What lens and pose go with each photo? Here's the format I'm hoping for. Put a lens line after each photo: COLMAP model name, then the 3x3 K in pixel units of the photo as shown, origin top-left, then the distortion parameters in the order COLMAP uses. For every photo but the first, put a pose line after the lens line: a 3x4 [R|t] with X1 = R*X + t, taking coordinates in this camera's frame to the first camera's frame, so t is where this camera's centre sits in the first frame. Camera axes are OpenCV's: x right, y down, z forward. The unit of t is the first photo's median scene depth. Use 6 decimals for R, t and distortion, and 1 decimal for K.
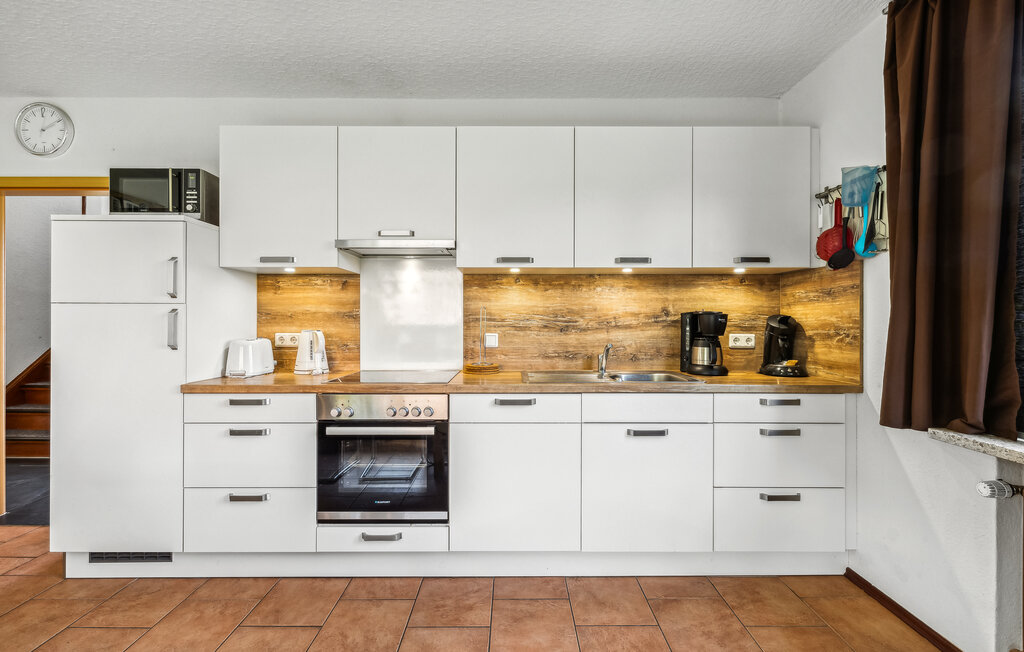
lens RADIAL K [[437.6, 0, 513.0], [0, 437.6, 323.2], [0, 0, 1]] dist [0.002399, 0.000446]
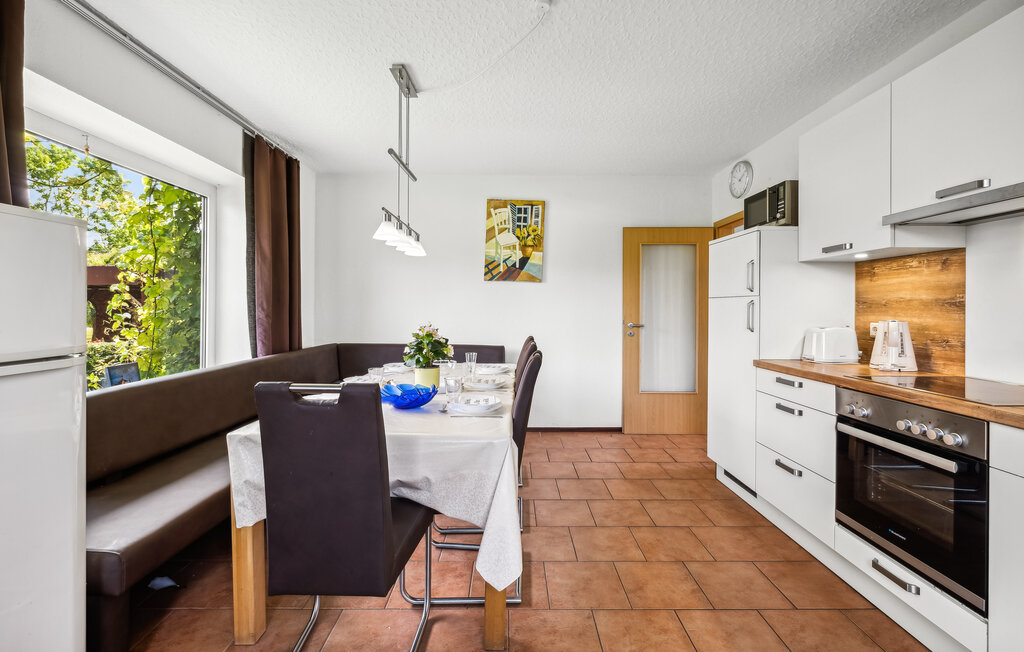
lens RADIAL K [[441.2, 0, 512.2], [0, 441.2, 307.9], [0, 0, 1]] dist [-0.001024, -0.000182]
pose [[0.006719, -0.001686, -0.999976, 0.469926], [-0.006930, 0.999974, -0.001732, -0.002778], [0.999953, 0.006942, 0.006707, 0.259098]]
